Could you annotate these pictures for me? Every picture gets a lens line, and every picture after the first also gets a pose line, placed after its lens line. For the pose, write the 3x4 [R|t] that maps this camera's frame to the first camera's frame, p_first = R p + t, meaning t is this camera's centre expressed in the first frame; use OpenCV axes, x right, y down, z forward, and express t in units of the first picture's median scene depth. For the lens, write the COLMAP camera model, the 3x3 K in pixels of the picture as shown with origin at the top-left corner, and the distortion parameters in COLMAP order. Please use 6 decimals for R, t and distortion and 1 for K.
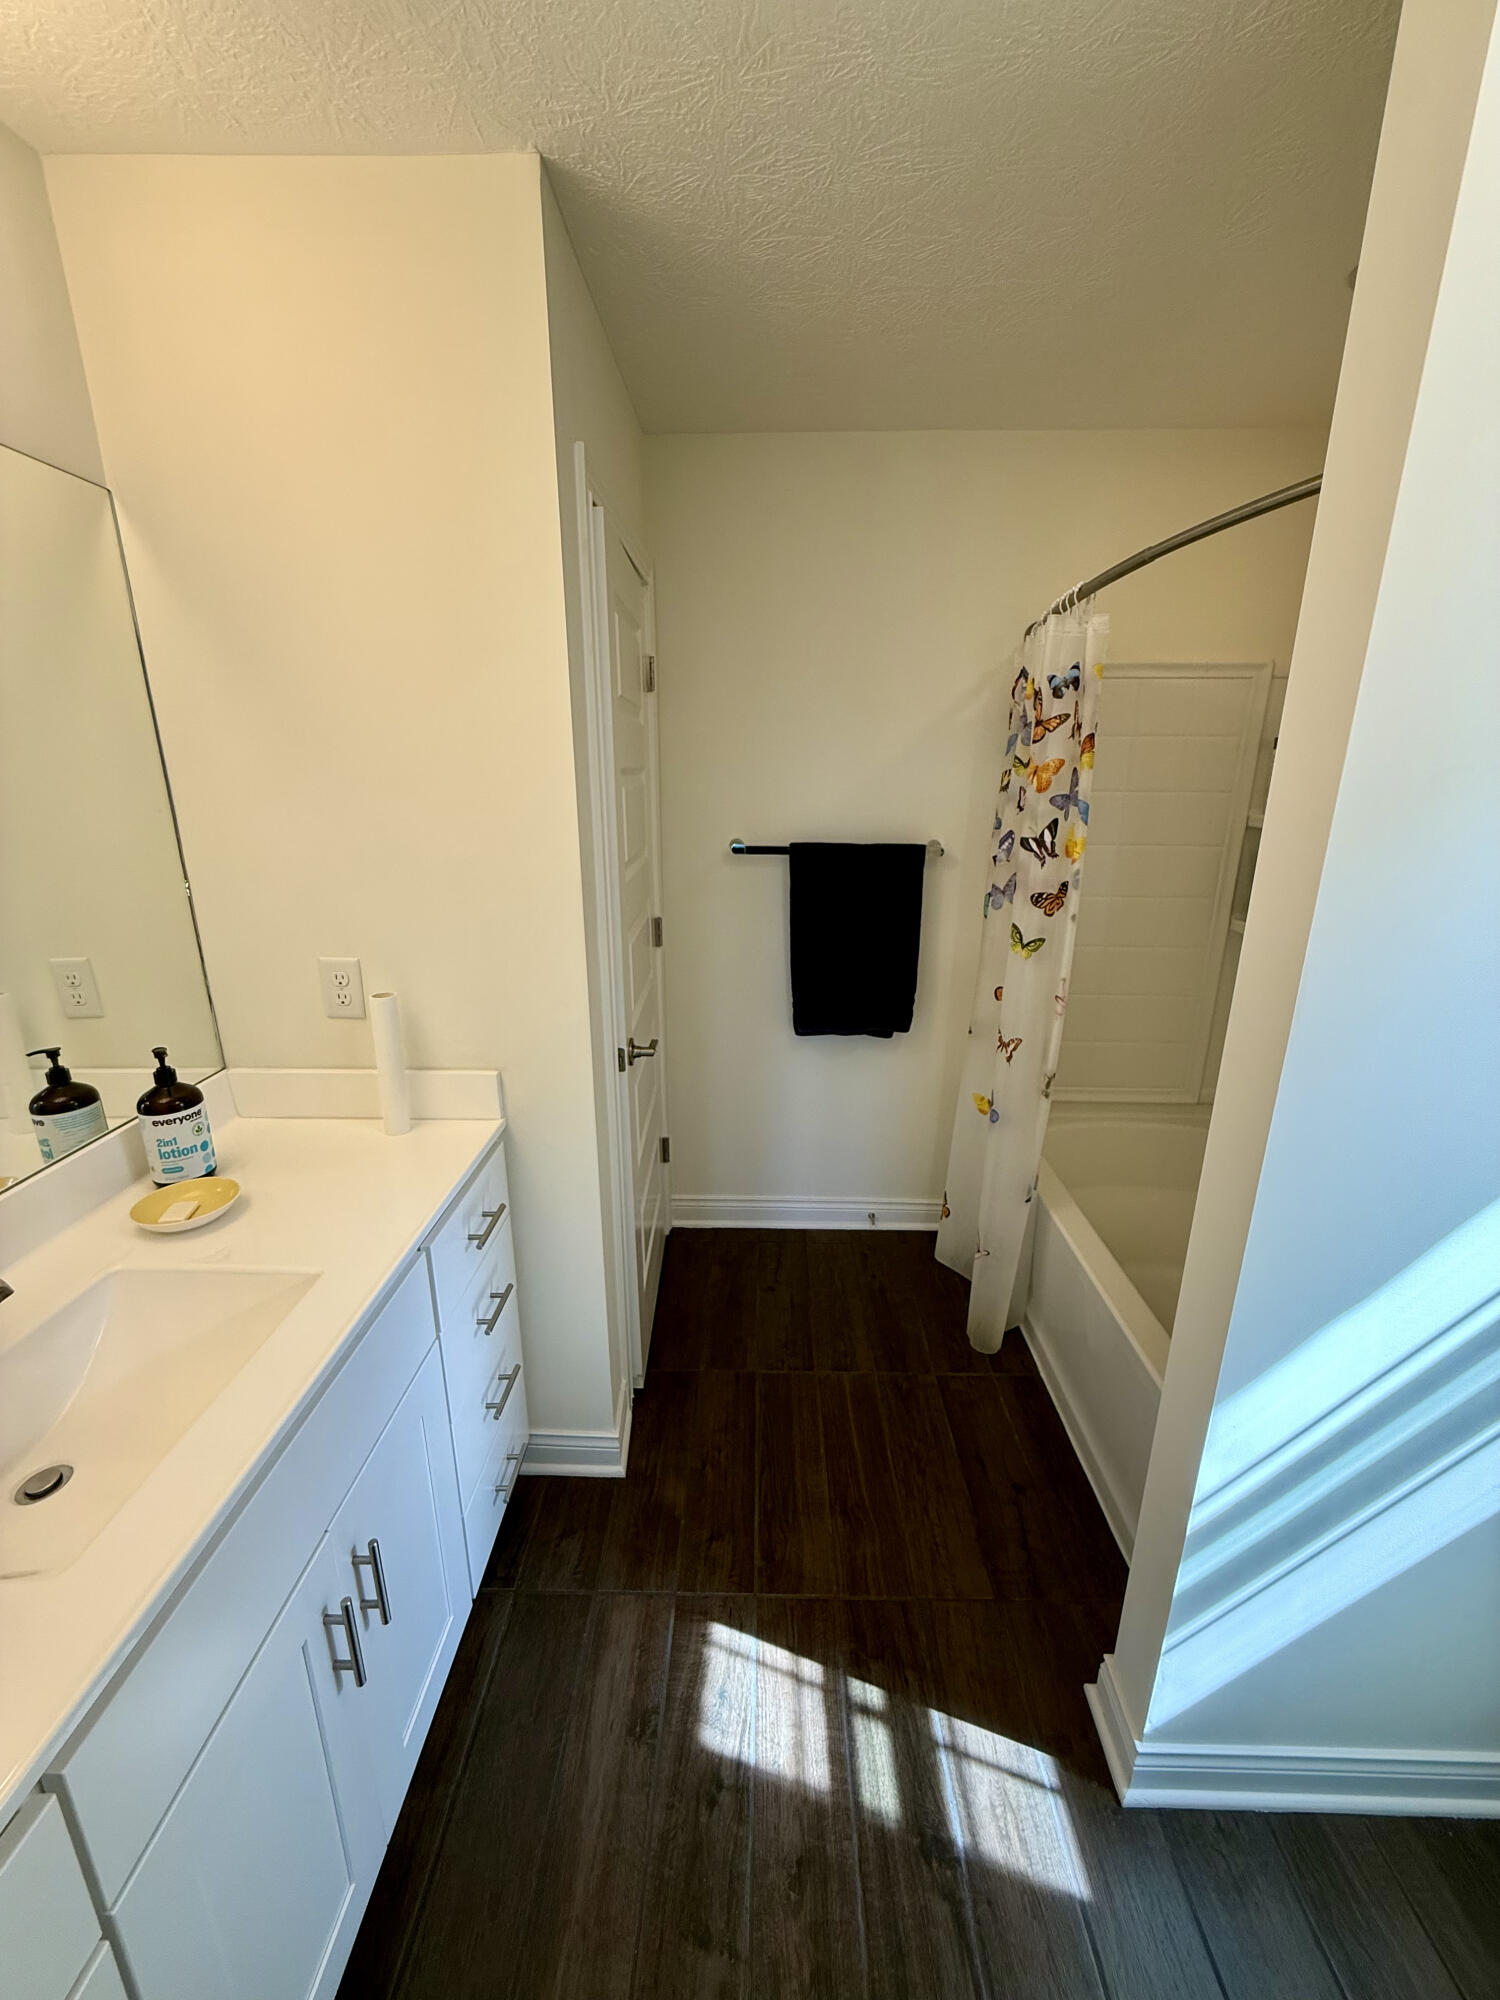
lens RADIAL K [[795.7, 0, 749.2], [0, 795.7, 992.5], [0, 0, 1]] dist [-0.001497, 0.000552]
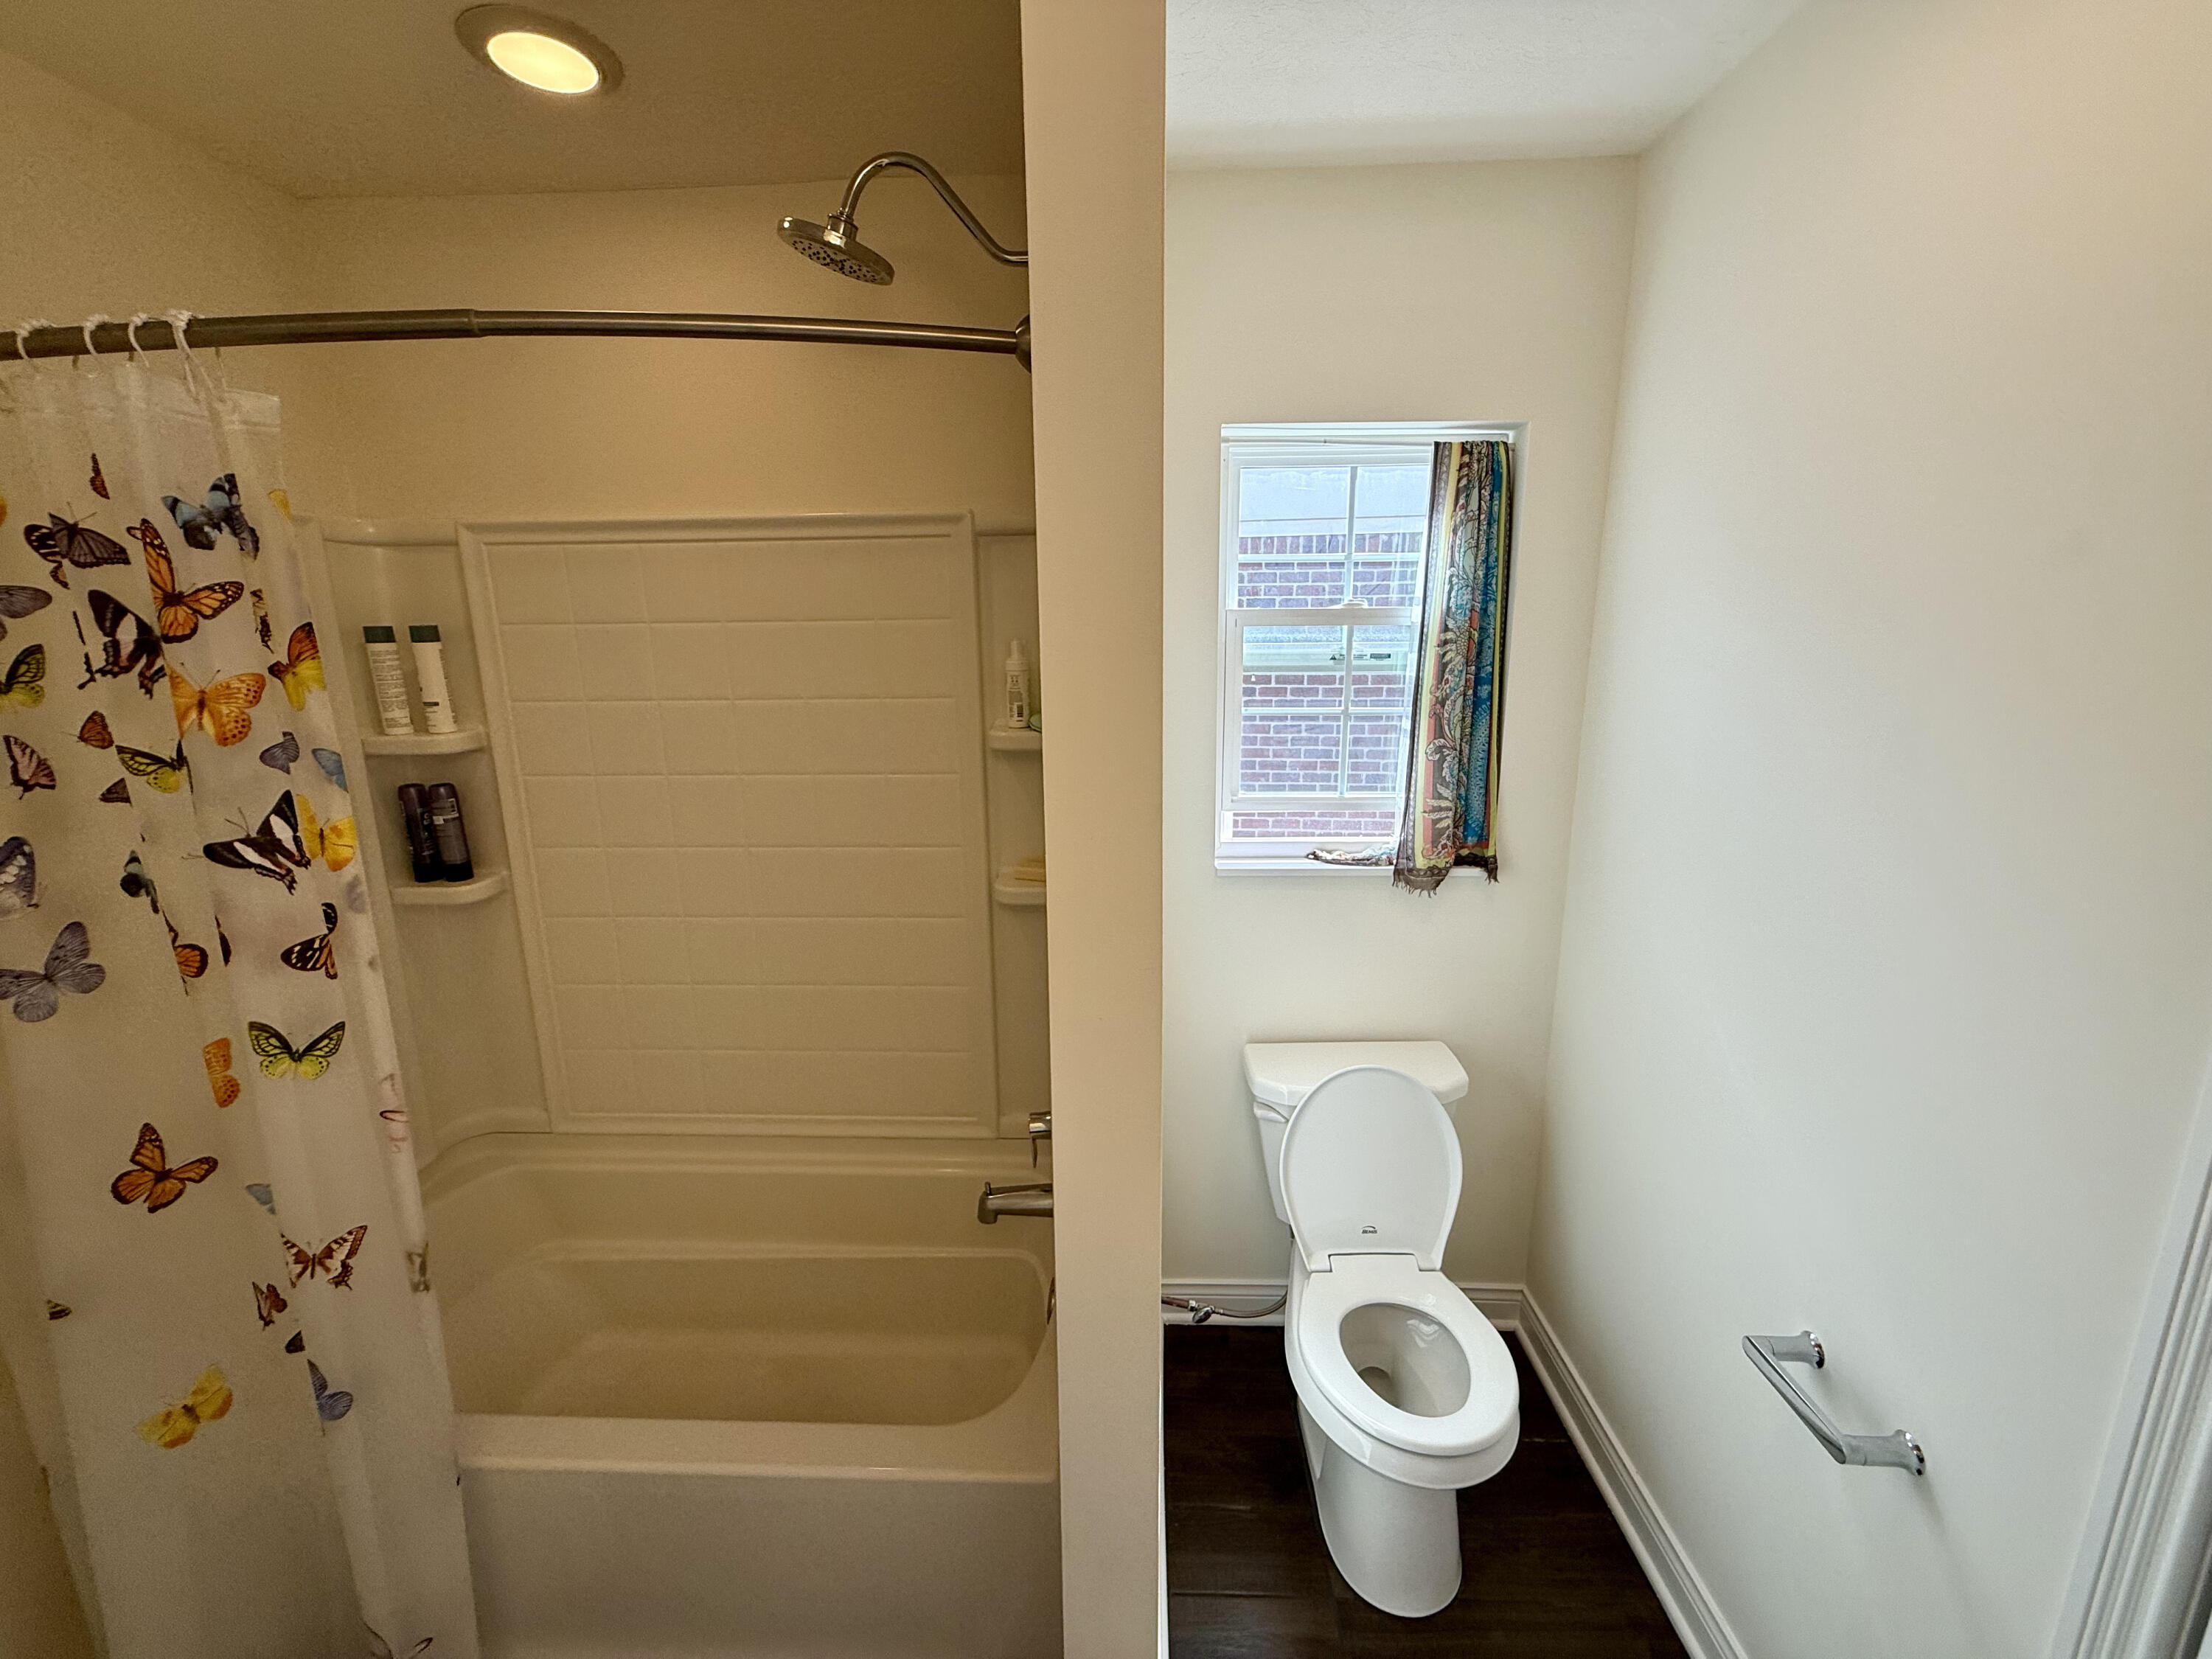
lens RADIAL K [[880.0, 0, 1106.2], [0, 880.0, 836.9], [0, 0, 1]] dist [-0.001497, 0.000552]
pose [[0.022450, -0.217166, 0.975877, -0.139194], [0.290587, 0.935397, 0.201473, -0.154036], [-0.956585, 0.279054, 0.084105, 0.474891]]
